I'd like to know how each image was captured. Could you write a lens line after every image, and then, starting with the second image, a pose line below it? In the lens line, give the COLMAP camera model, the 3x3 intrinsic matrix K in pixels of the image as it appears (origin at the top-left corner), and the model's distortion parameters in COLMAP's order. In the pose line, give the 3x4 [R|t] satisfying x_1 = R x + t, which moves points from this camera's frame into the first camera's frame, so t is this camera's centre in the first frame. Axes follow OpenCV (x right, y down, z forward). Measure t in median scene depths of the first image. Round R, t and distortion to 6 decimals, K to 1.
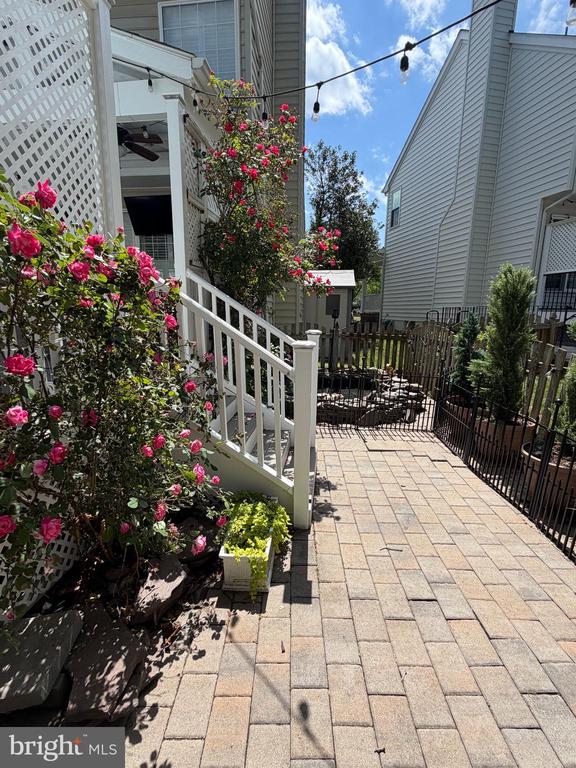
lens RADIAL K [[361.2, 0, 288.0], [0, 361.2, 384.0], [0, 0, 1]] dist [-0.000005, -0.000051]
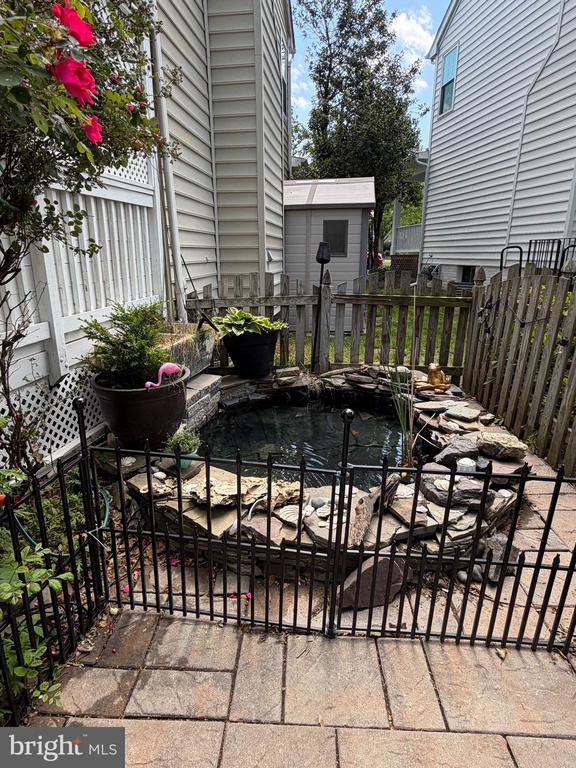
lens RADIAL K [[436.8, 0, 288.0], [0, 436.8, 384.0], [0, 0, 1]] dist [-0.002060, 0.000322]
pose [[0.999159, -0.003322, -0.040870, 0.055196], [0.006927, 0.996061, 0.088397, -0.037585], [0.040415, -0.088606, 0.995246, 0.209388]]
